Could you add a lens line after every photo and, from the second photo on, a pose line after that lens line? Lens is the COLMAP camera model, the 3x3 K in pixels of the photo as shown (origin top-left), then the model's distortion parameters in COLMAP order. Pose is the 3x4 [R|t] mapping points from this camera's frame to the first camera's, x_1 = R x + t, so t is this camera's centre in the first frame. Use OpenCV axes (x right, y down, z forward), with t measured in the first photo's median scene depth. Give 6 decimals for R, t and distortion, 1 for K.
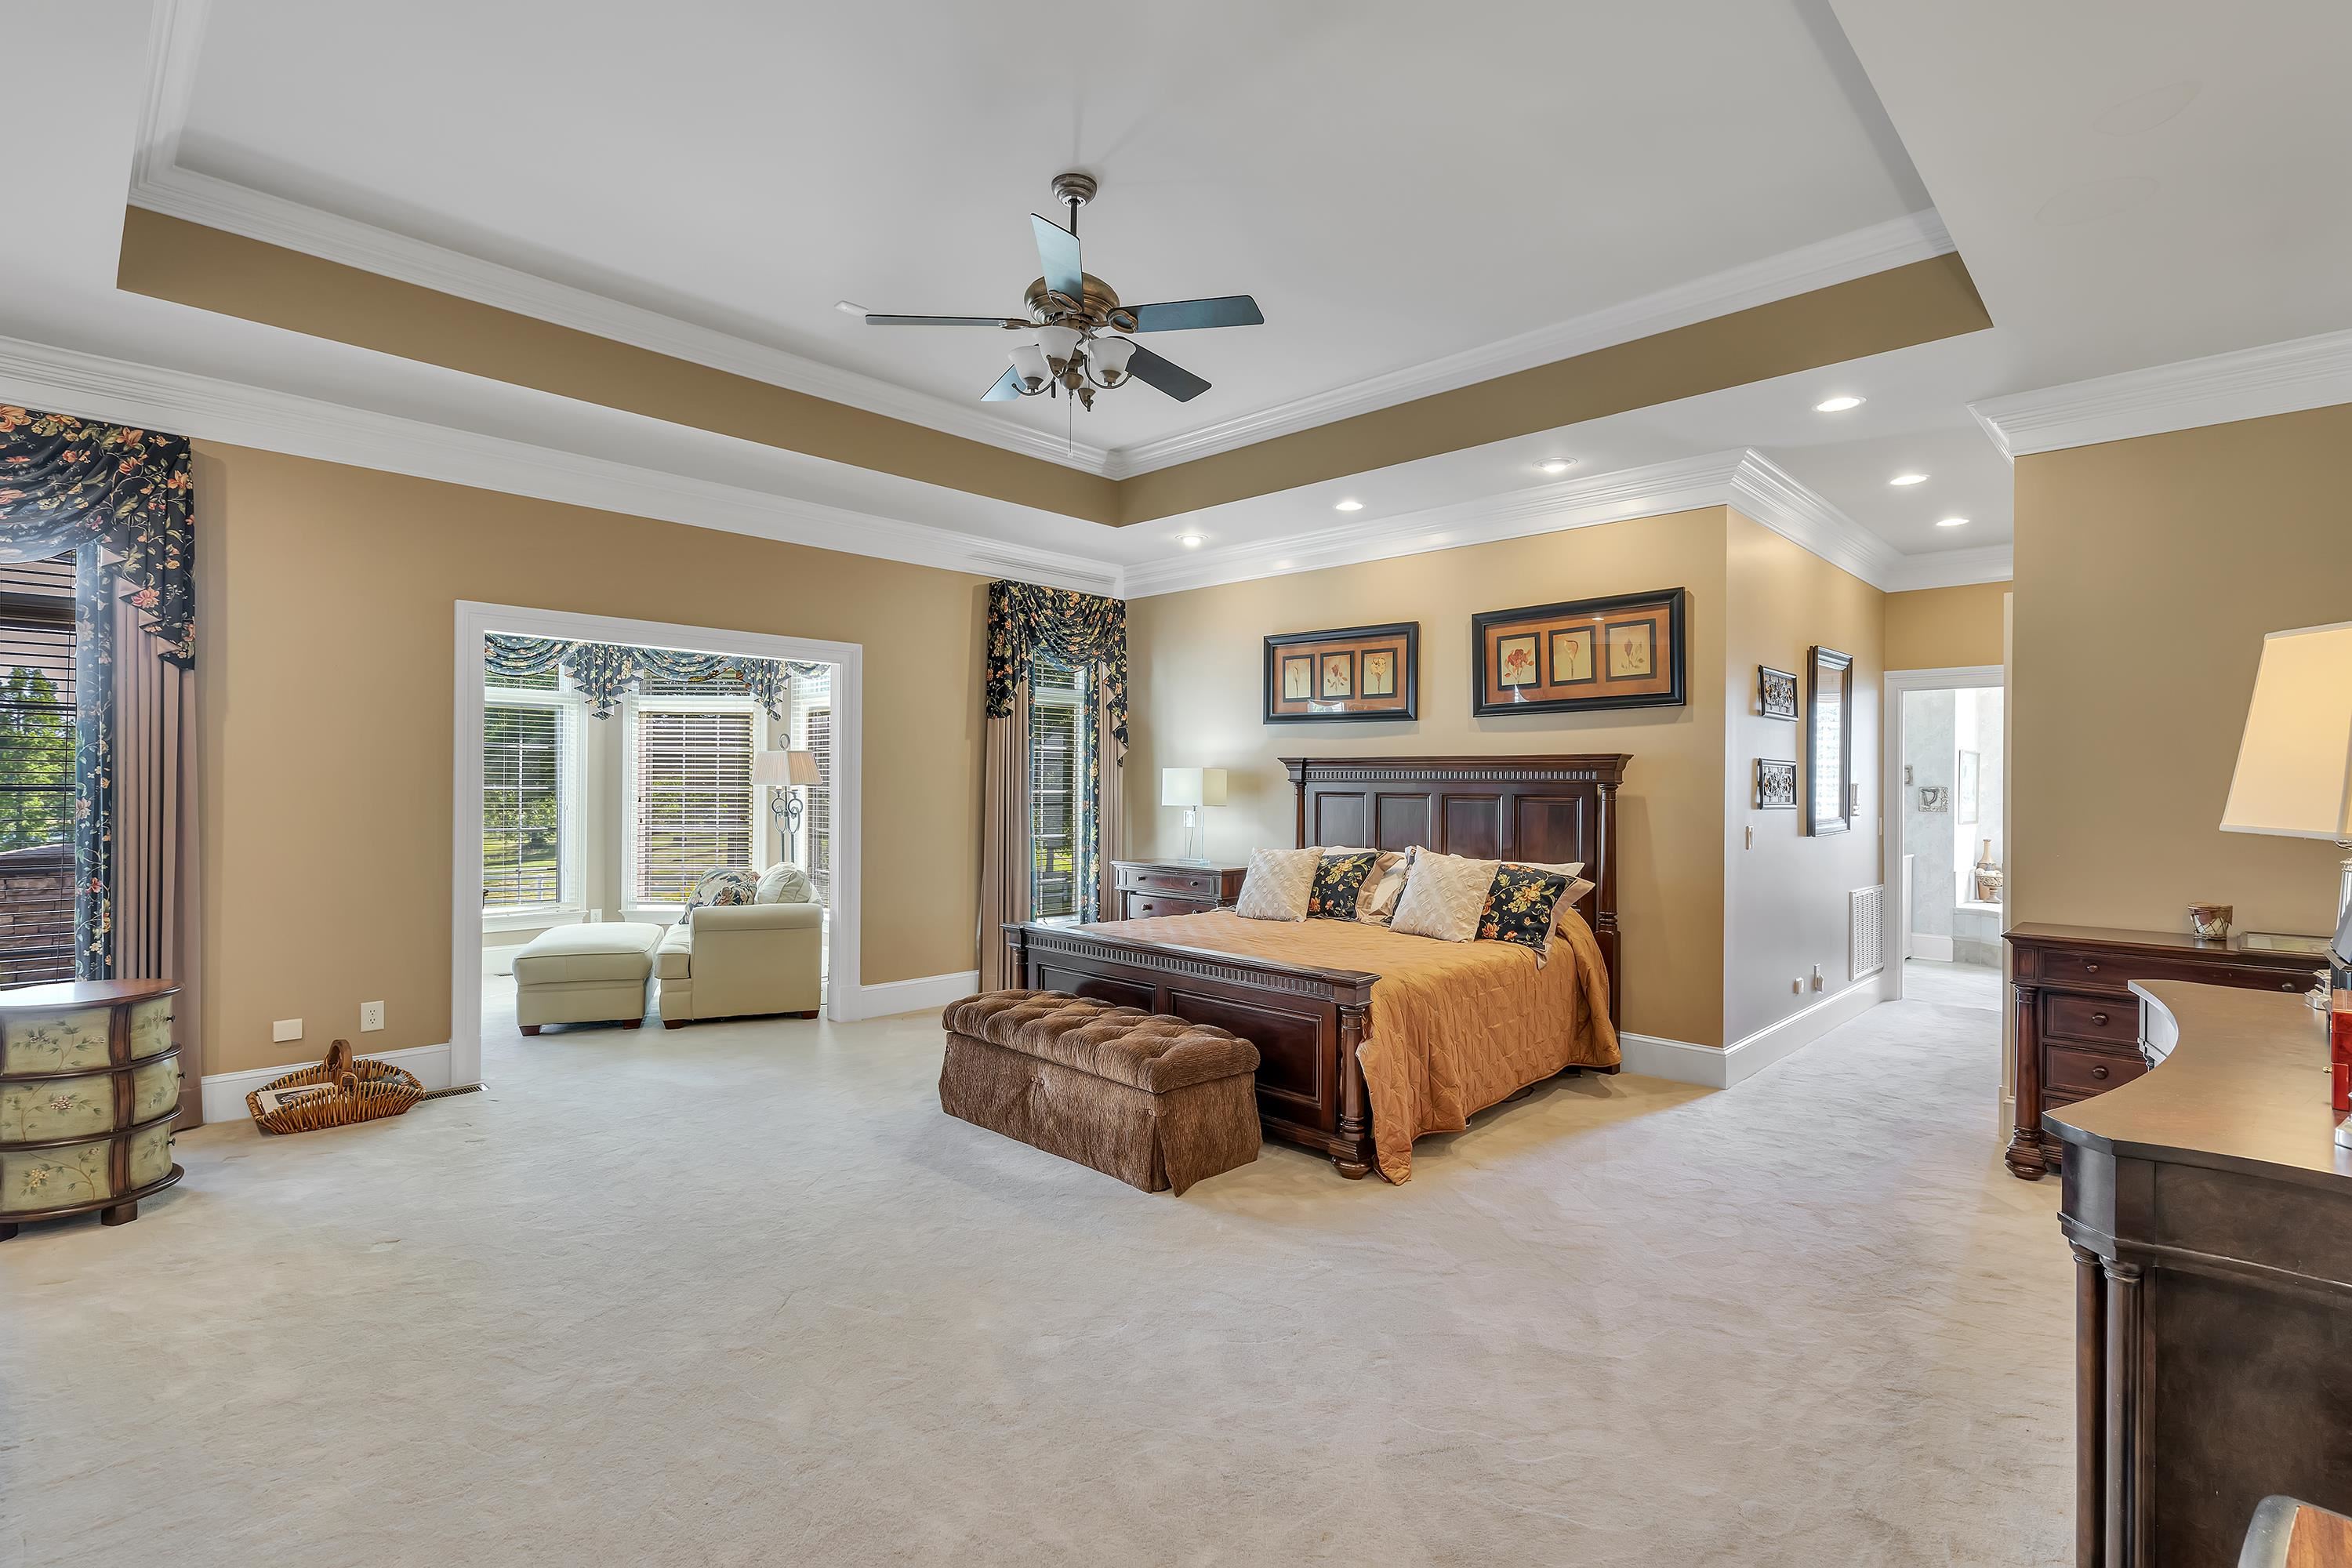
lens RADIAL K [[1070.1, 0, 1174.1], [0, 1070.1, 783.5], [0, 0, 1]] dist [0.000146, 0.000918]
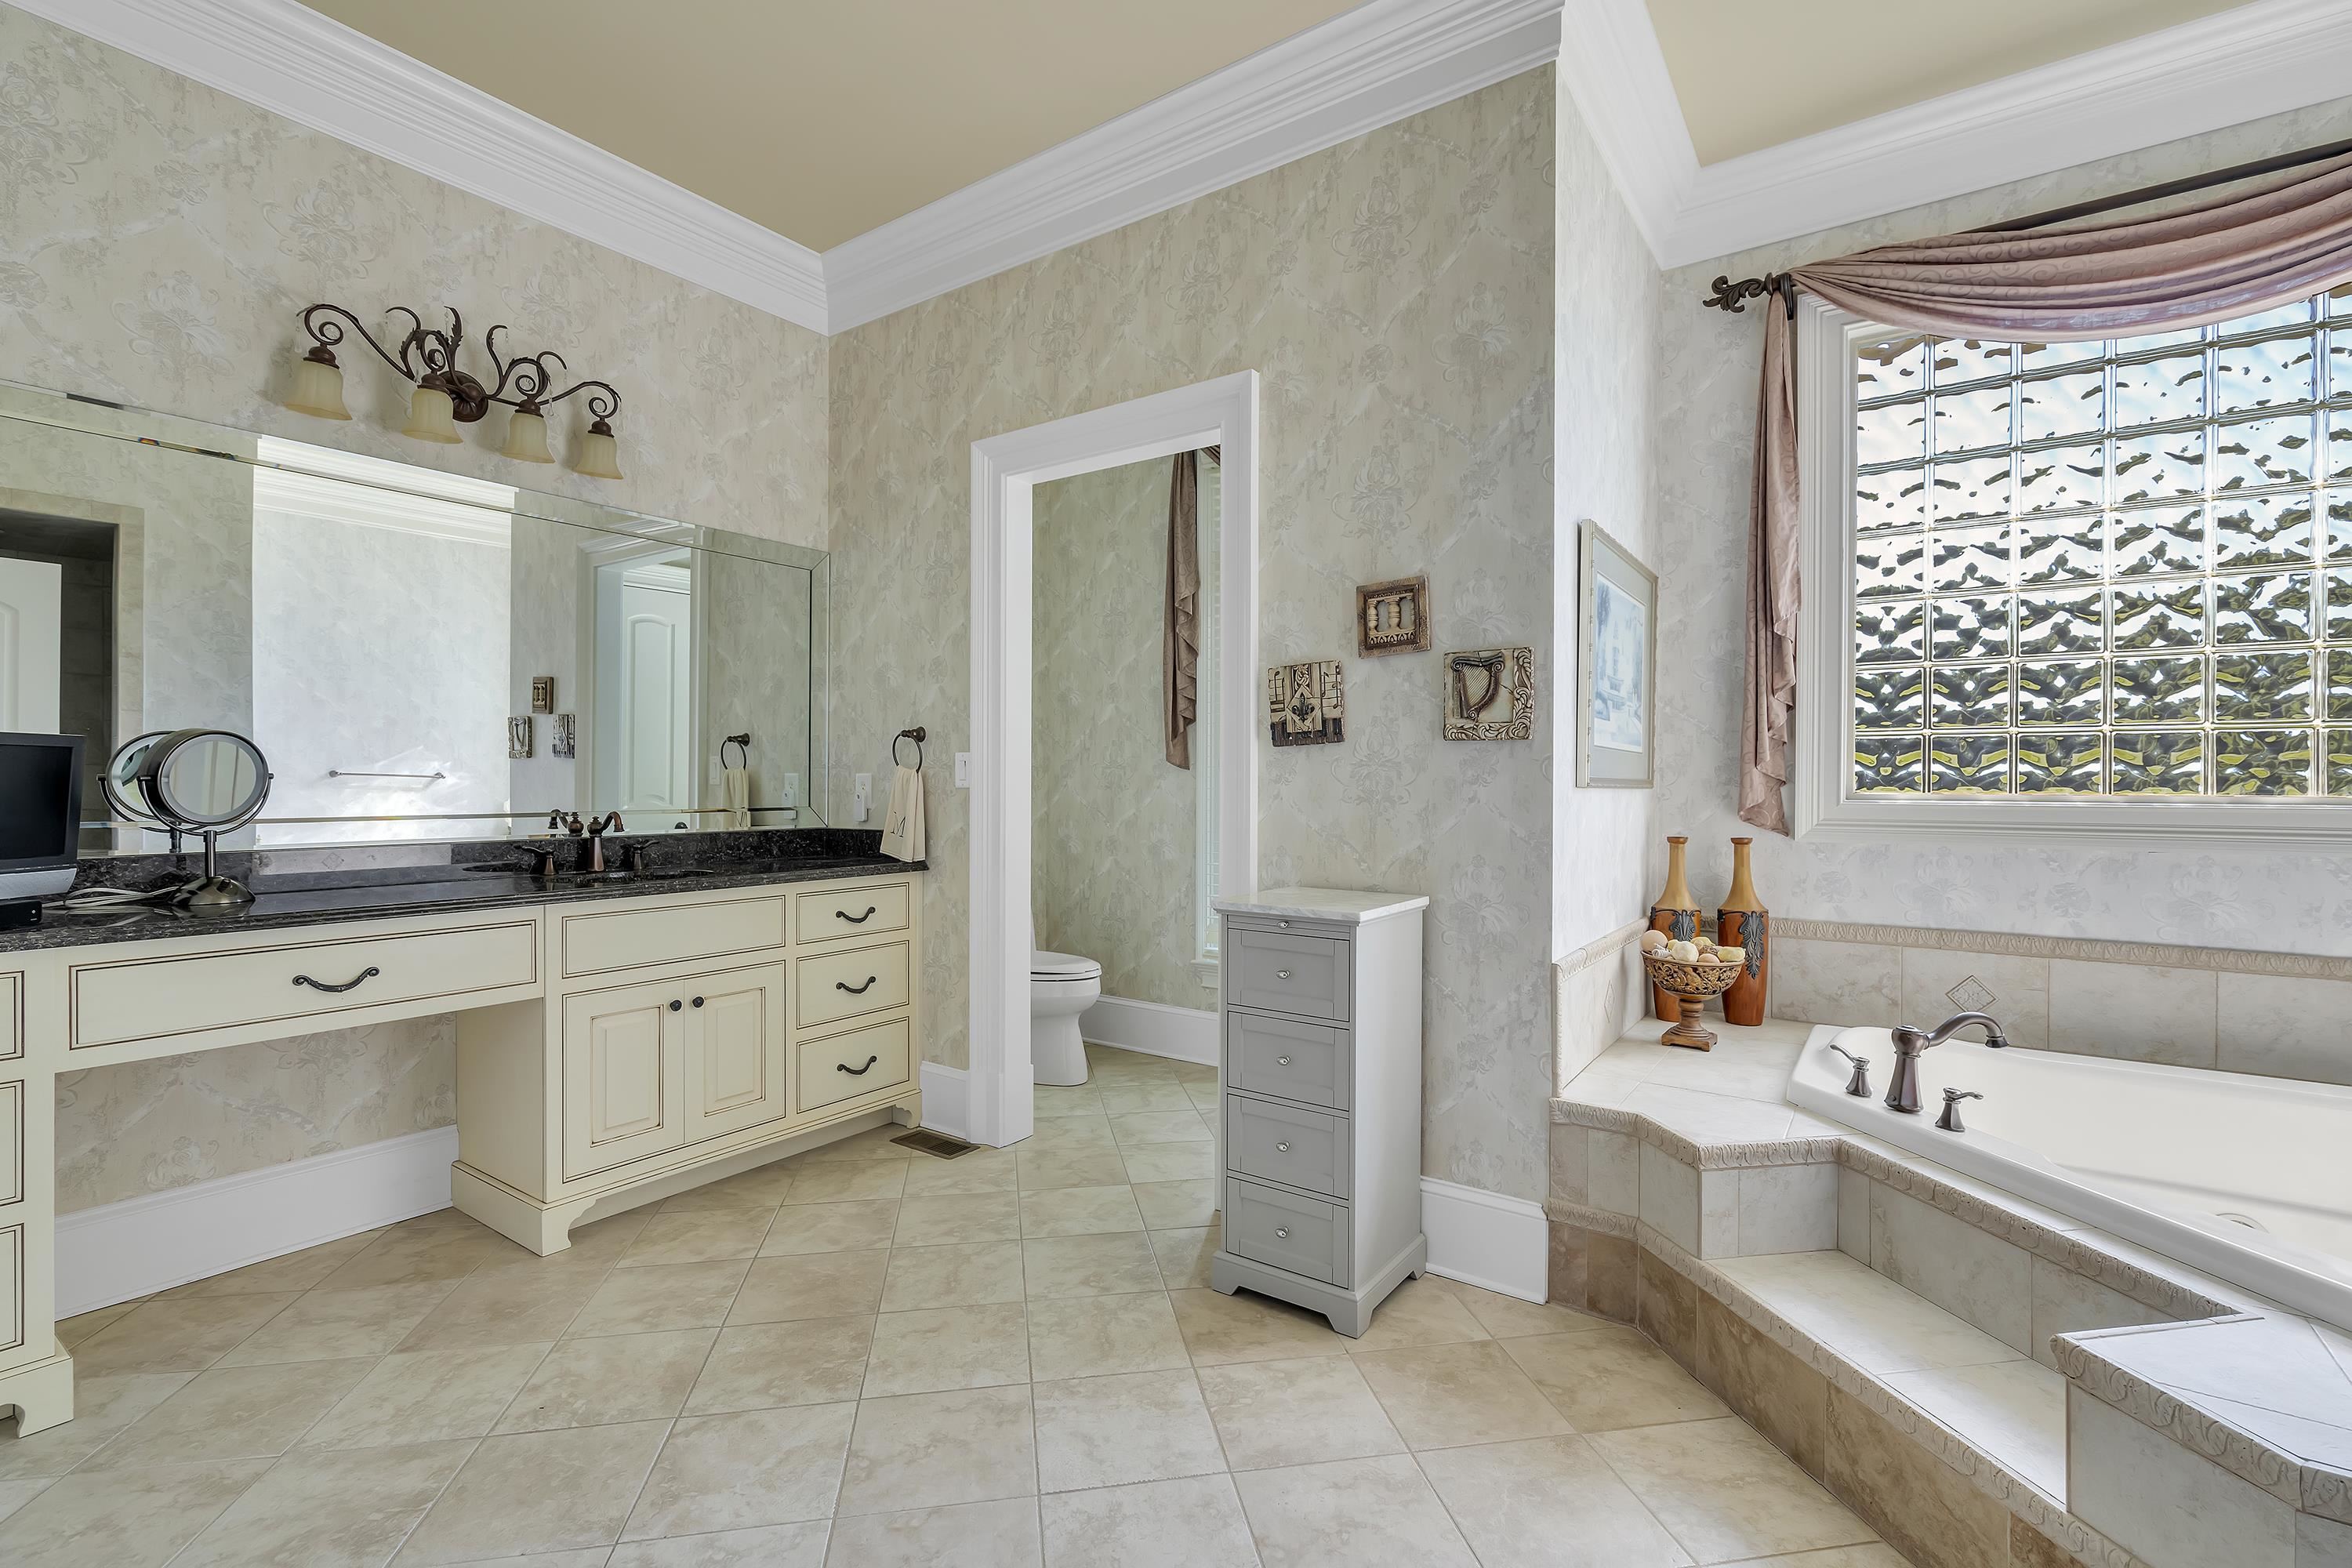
lens RADIAL K [[1070.1, 0, 1174.1], [0, 1070.1, 783.5], [0, 0, 1]] dist [0.000146, 0.000918]
pose [[0.983977, -0.004000, 0.178249, 0.579428], [0.003025, 0.999979, 0.005741, 0.035300], [-0.178268, -0.005110, 0.983969, 0.742520]]
